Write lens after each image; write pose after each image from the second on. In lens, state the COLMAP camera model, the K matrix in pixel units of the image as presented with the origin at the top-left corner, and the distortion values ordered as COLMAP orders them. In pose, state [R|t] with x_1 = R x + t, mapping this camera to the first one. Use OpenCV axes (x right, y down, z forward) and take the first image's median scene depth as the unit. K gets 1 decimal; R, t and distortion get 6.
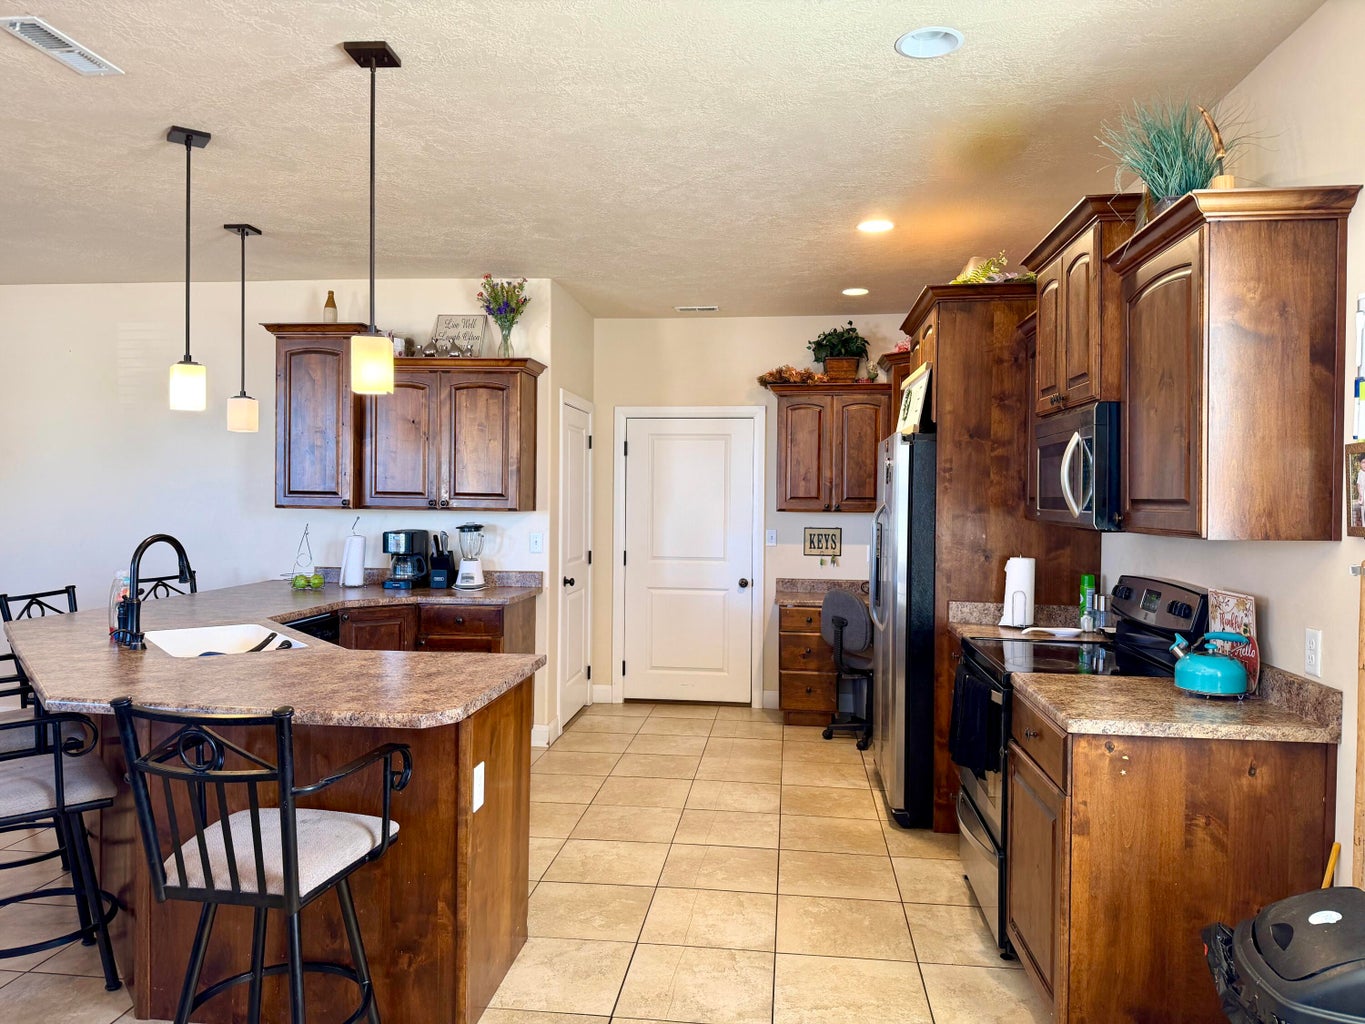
lens RADIAL K [[950.4, 0, 677.1], [0, 950.4, 512.8], [0, 0, 1]] dist [0.047204, -0.028477]
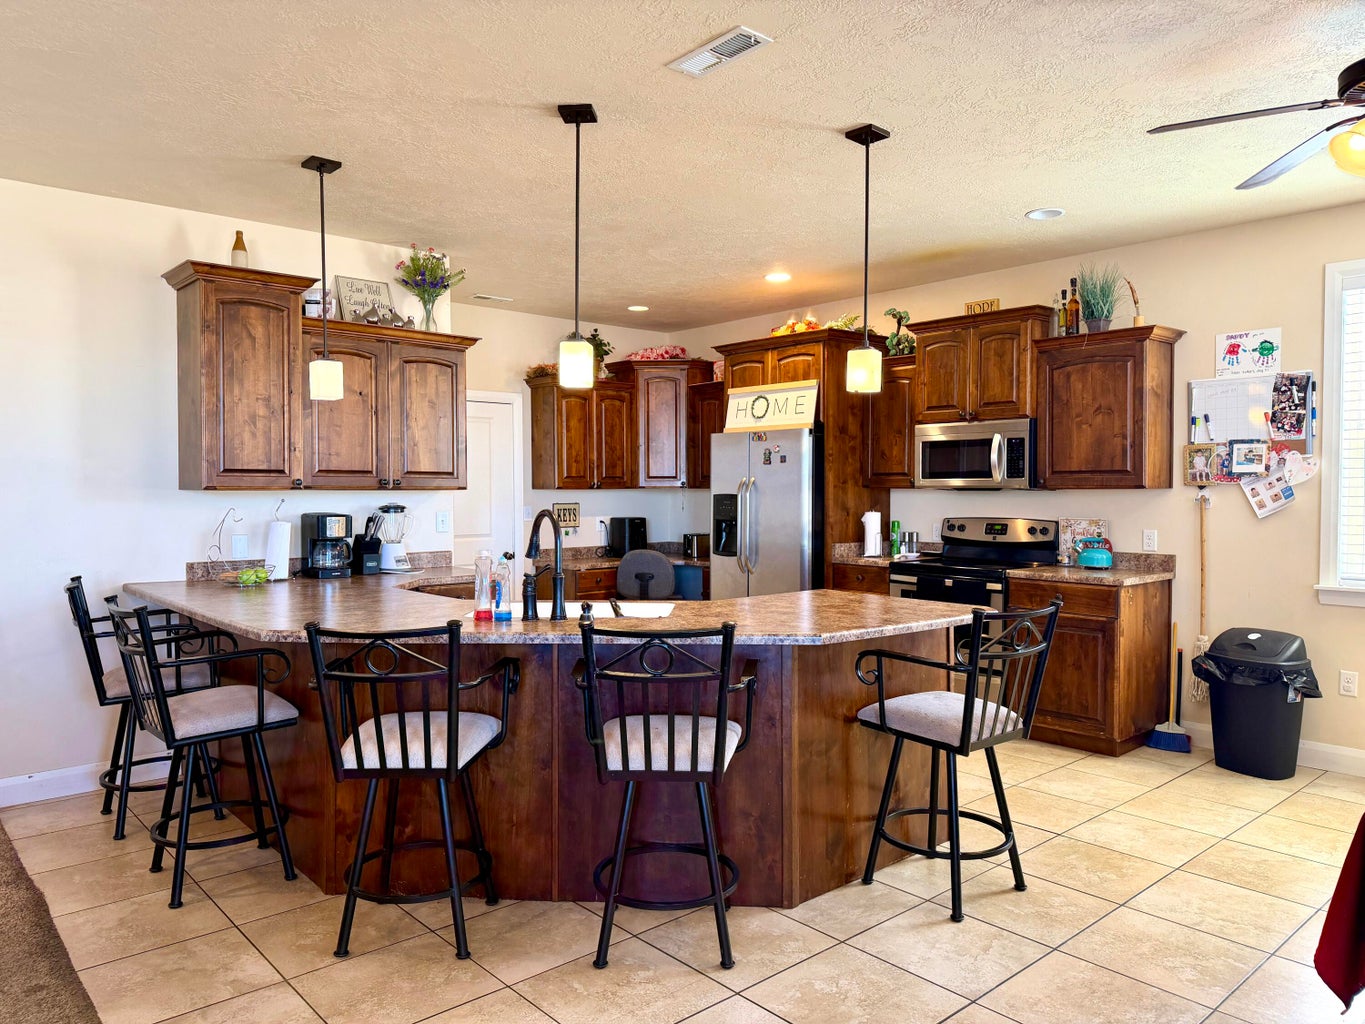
lens RADIAL K [[950.4, 0, 672.9], [0, 950.4, 513.7], [0, 0, 1]] dist [0.047204, -0.028477]
pose [[0.663448, -0.032300, 0.747525, -0.767858], [0.021167, 0.999478, 0.024400, 0.003736], [-0.747923, -0.000365, 0.663785, 0.167548]]
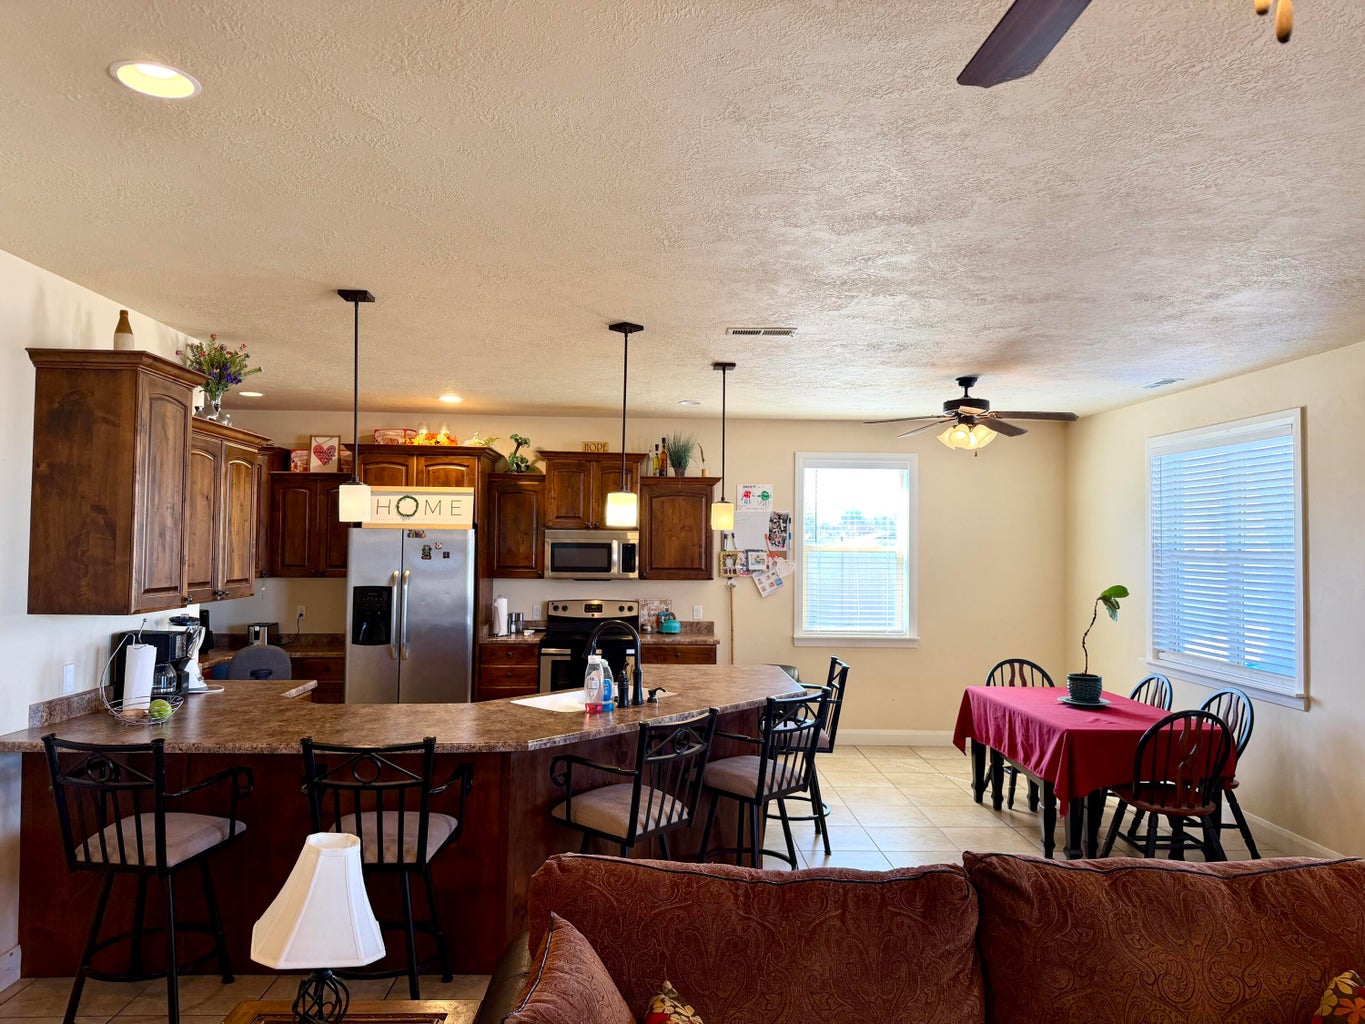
lens RADIAL K [[950.4, 0, 687.0], [0, 950.4, 507.9], [0, 0, 1]] dist [0.047204, -0.028477]
pose [[-0.165103, 0.025709, 0.985941, -1.180022], [0.006304, 0.999667, -0.025011, -0.061758], [-0.986256, 0.002086, -0.165210, 0.721279]]
